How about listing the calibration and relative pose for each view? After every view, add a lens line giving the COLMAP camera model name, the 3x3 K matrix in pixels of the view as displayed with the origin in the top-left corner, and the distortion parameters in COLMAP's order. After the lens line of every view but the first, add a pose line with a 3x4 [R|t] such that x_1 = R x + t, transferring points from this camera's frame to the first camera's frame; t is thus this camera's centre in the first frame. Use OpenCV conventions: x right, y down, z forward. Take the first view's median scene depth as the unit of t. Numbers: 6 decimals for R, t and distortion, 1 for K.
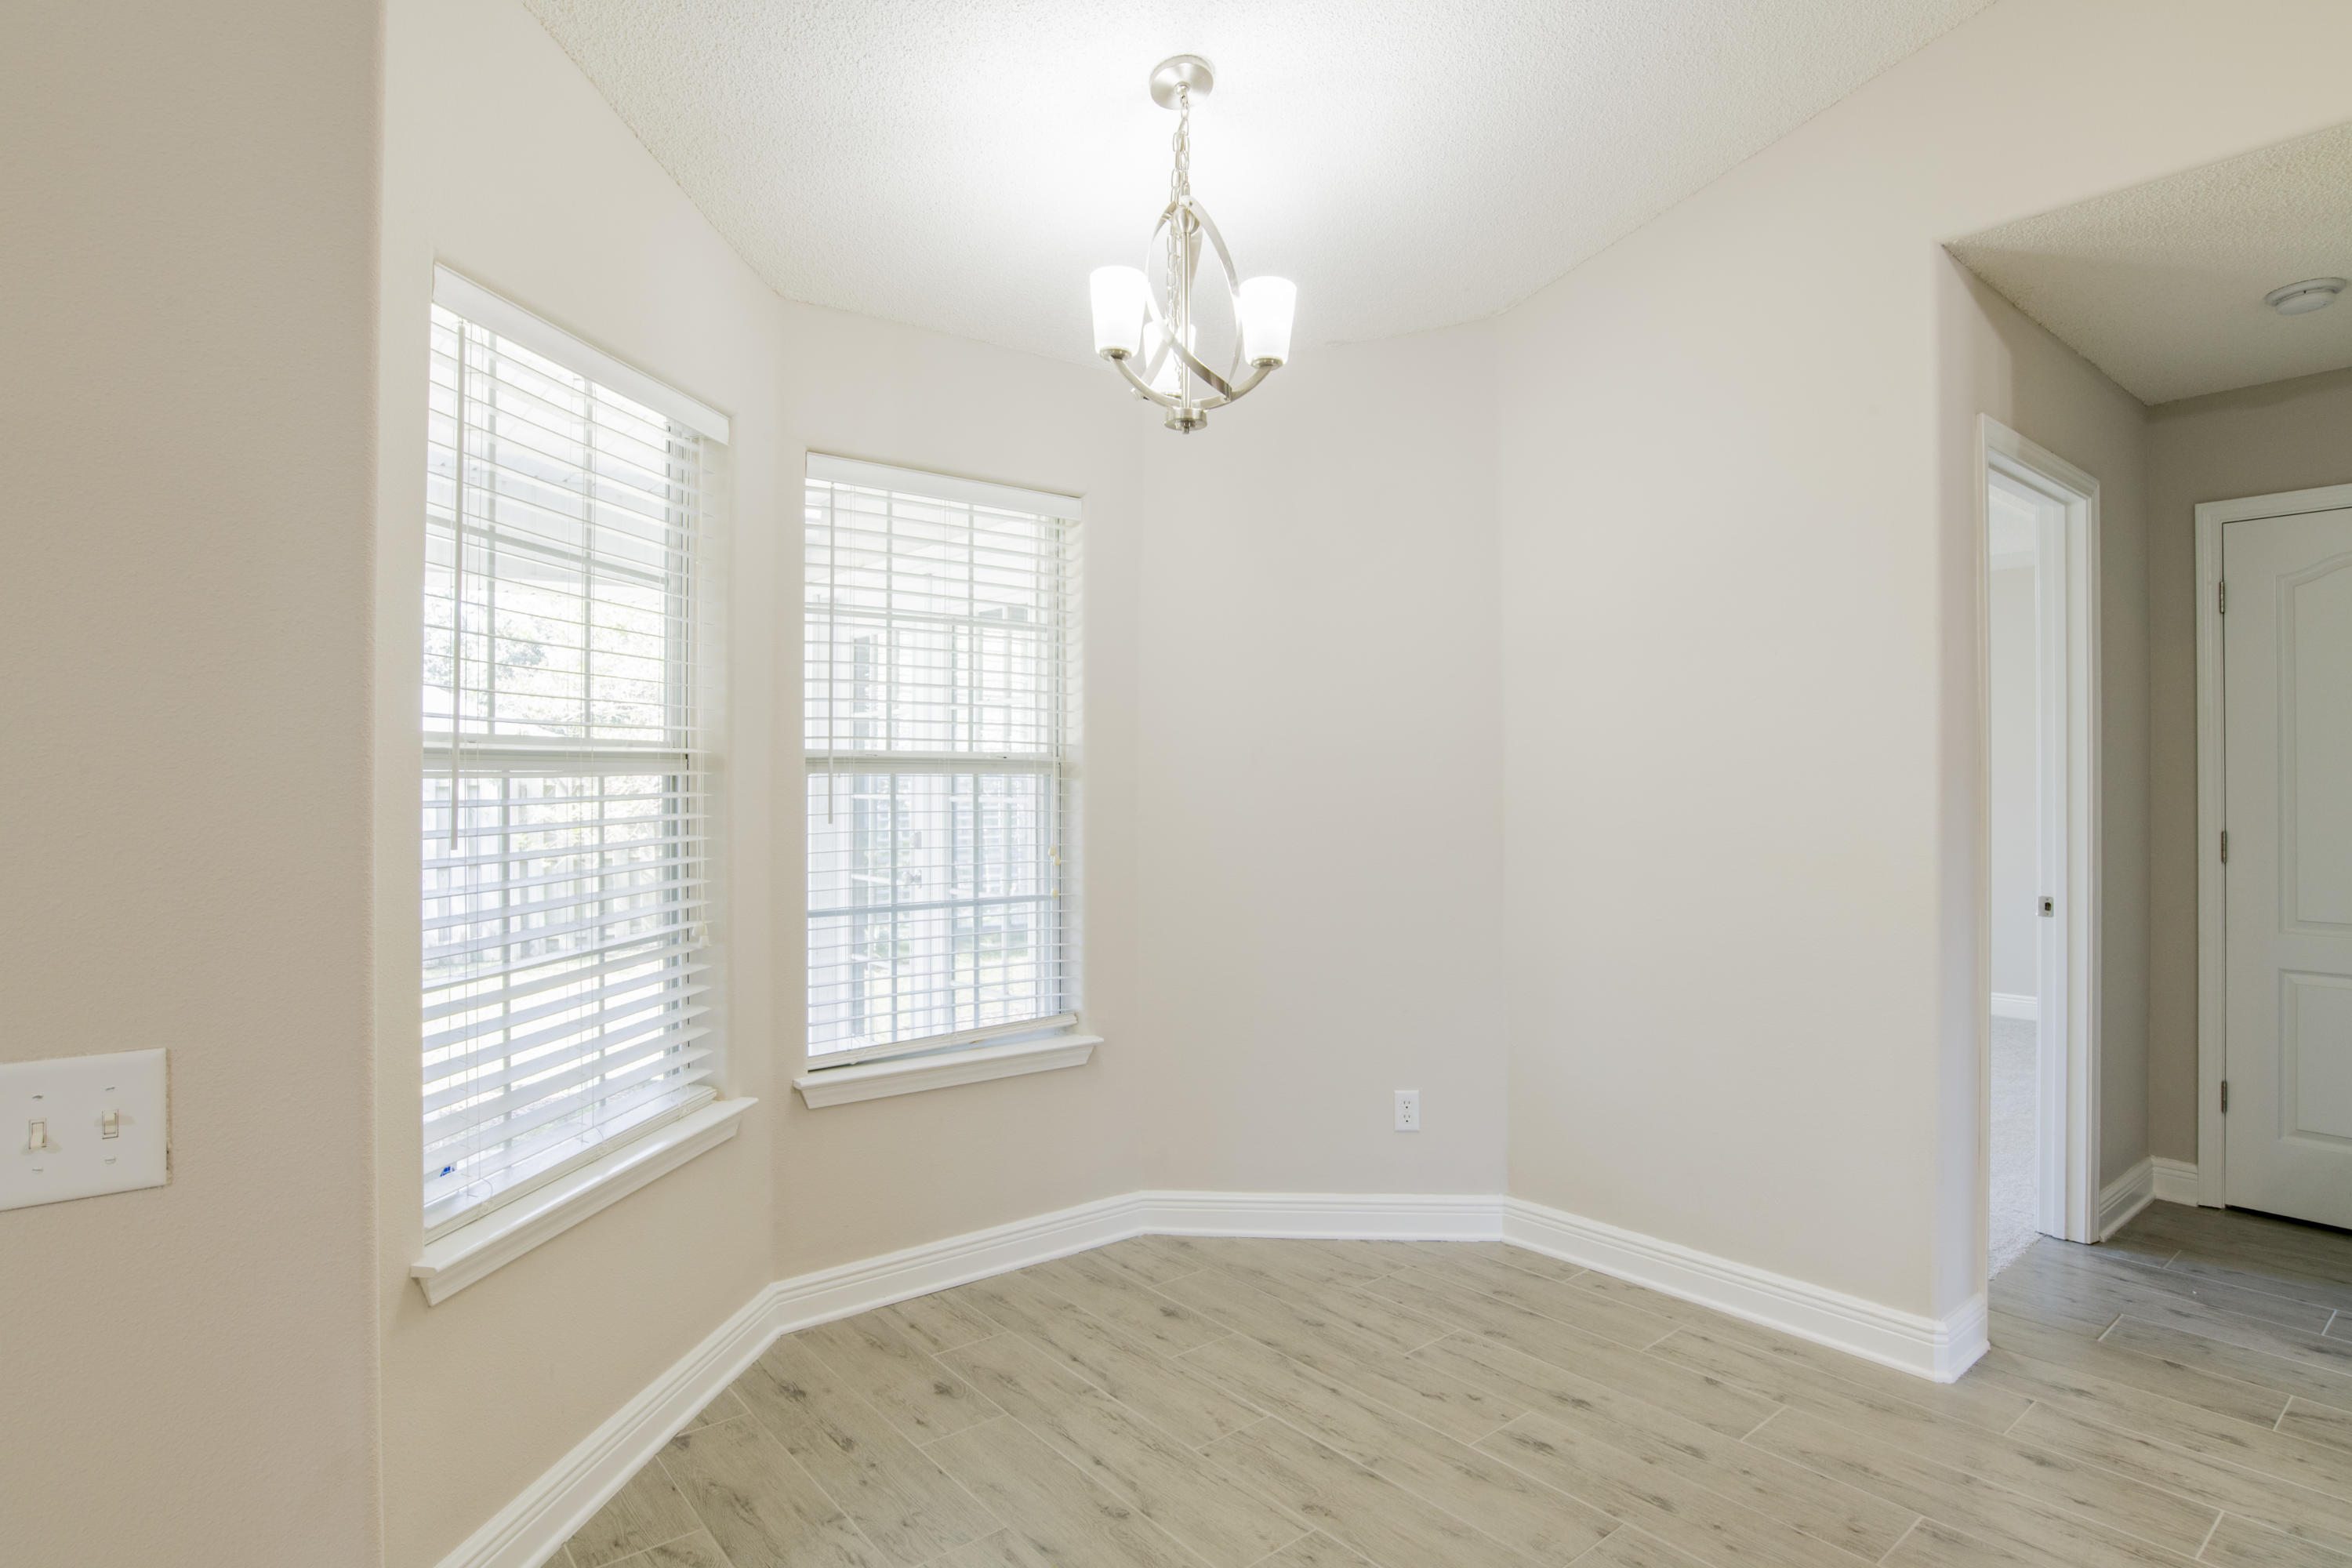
lens RADIAL K [[1260.4, 0, 1196.6], [0, 1260.4, 776.4], [0, 0, 1]] dist [-0.049175, 0.011775]
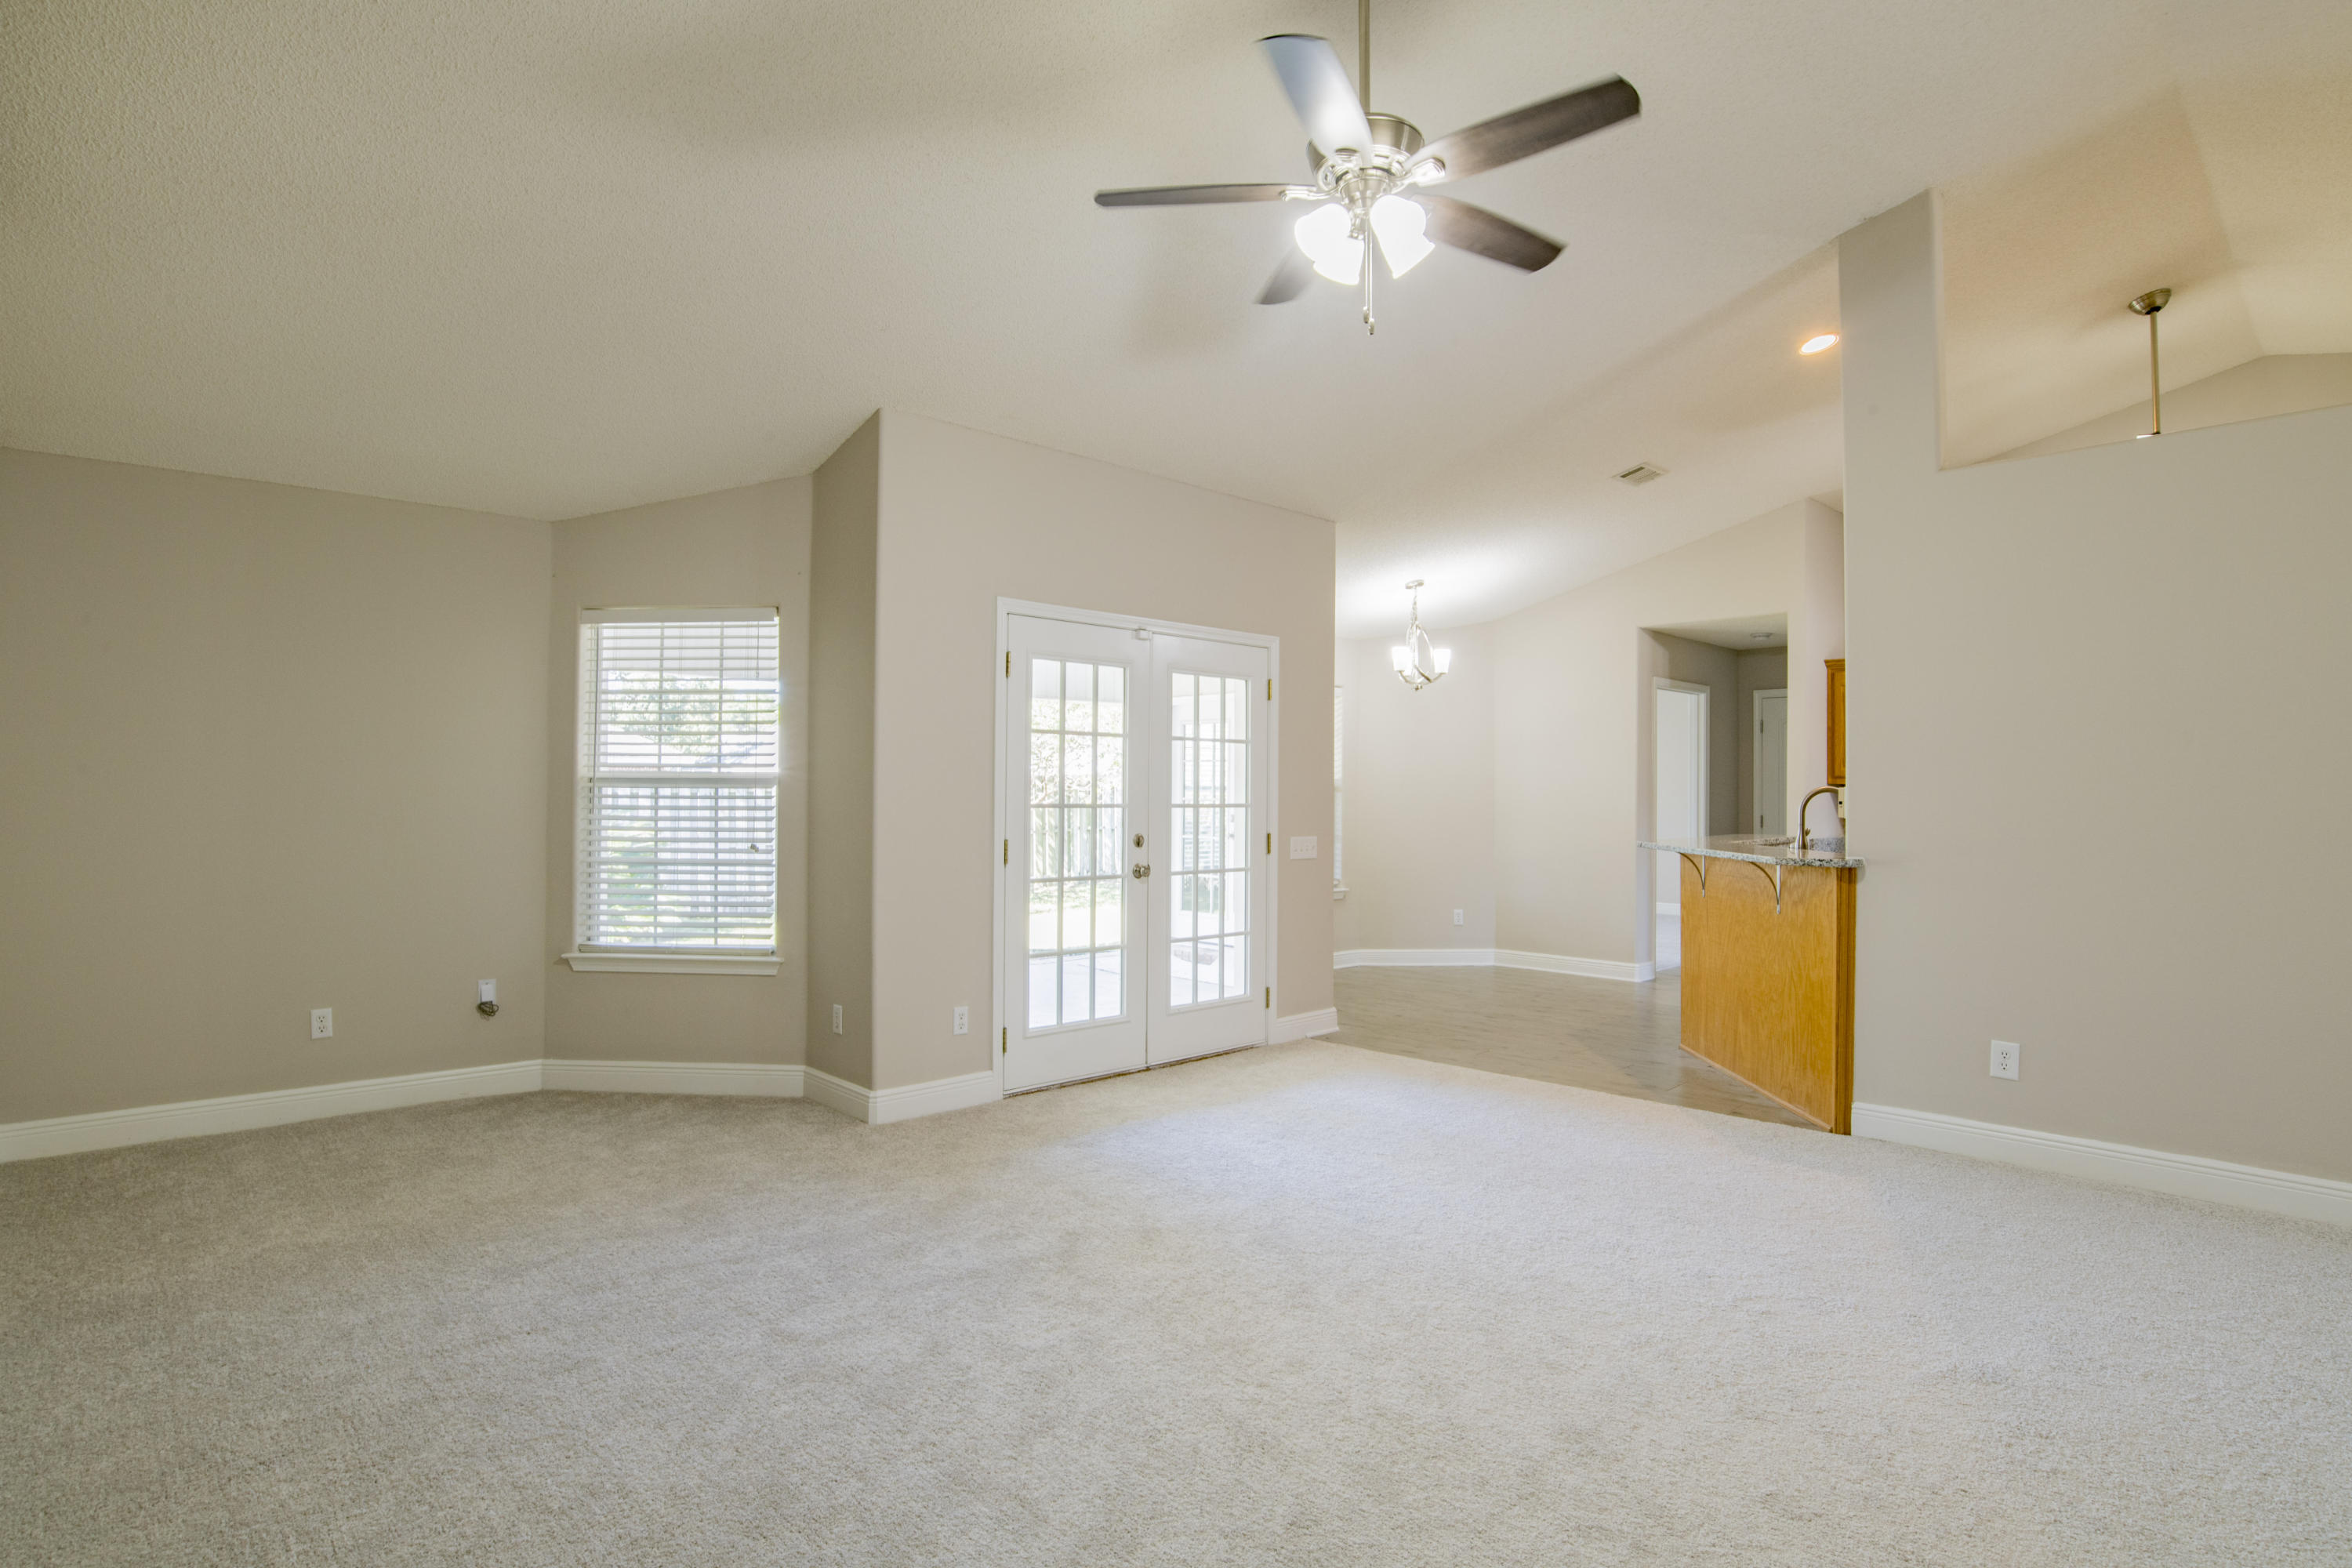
lens RADIAL K [[1208.0, 0, 1216.6], [0, 1208.0, 778.5], [0, 0, 1]] dist [-0.058355, 0.016820]
pose [[0.996722, 0.009562, 0.080339, -0.749488], [-0.008917, 0.999925, -0.008378, -0.005892], [-0.080413, 0.007635, 0.996732, -2.050965]]
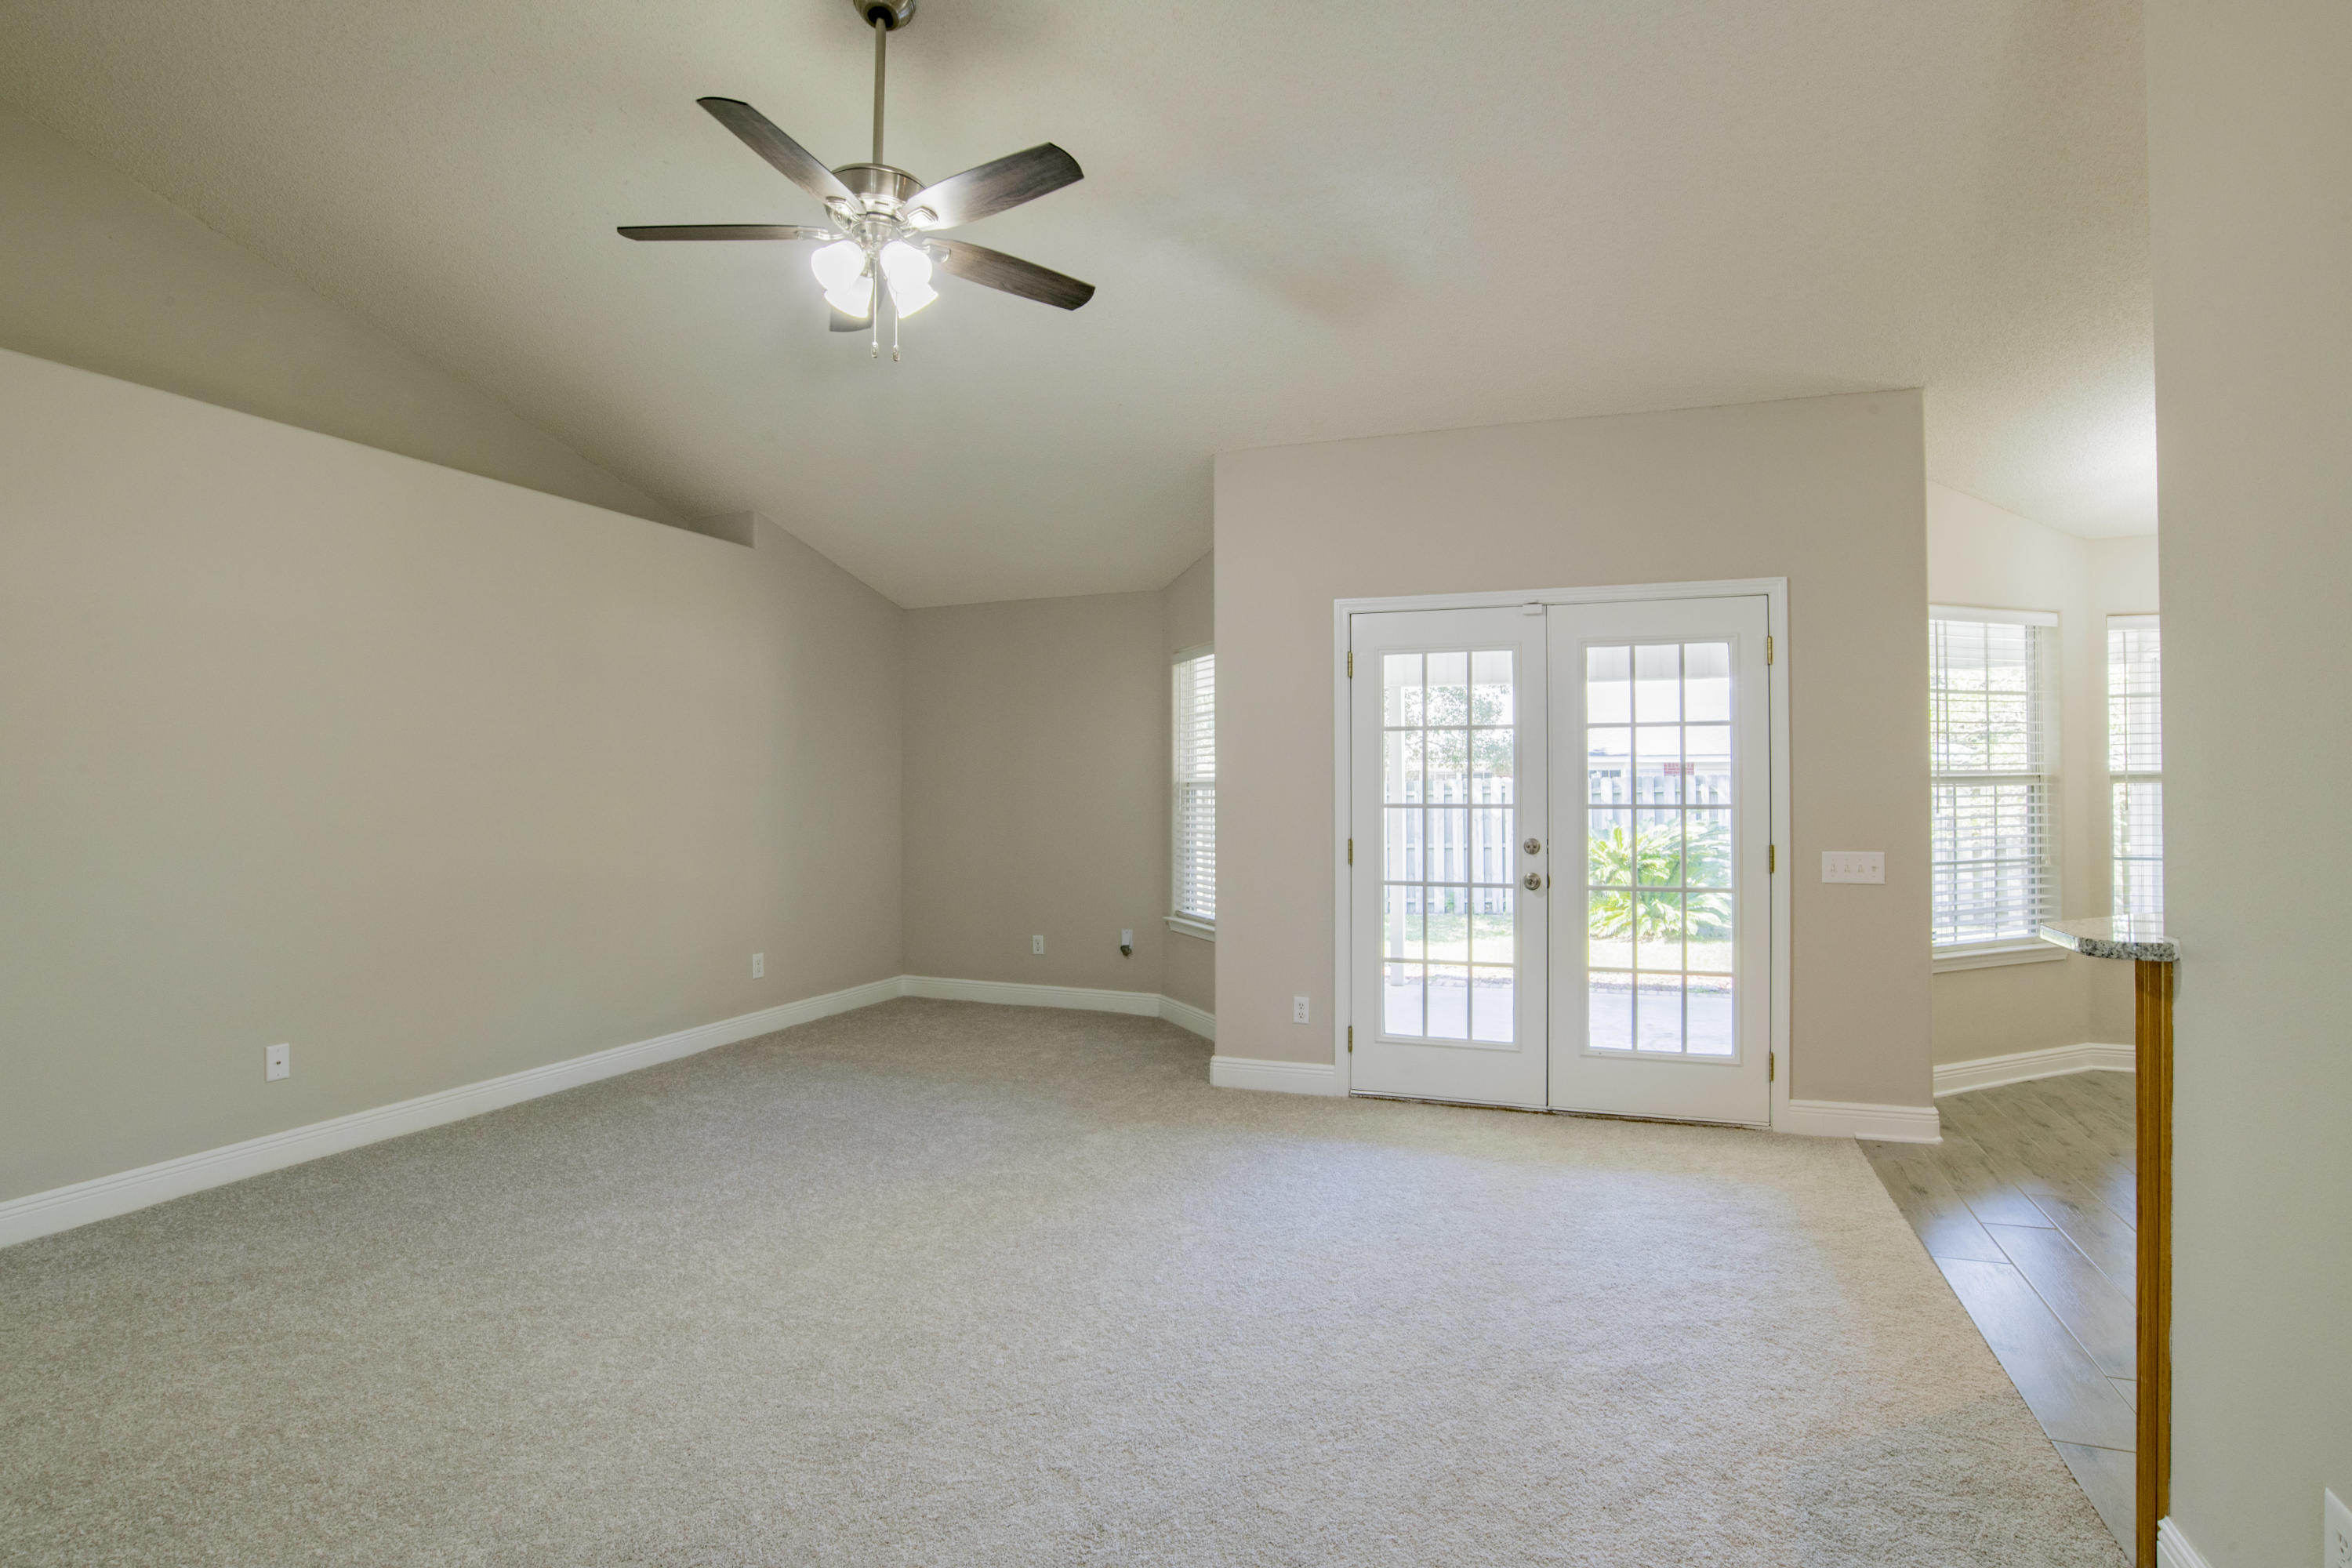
lens RADIAL K [[1208.0, 0, 1166.4], [0, 1208.0, 781.8], [0, 0, 1]] dist [-0.058355, 0.016820]
pose [[0.488659, -0.005239, -0.872459, 0.623318], [0.005773, 0.999979, -0.002771, -0.009891], [0.872456, -0.003683, 0.488679, -1.300180]]
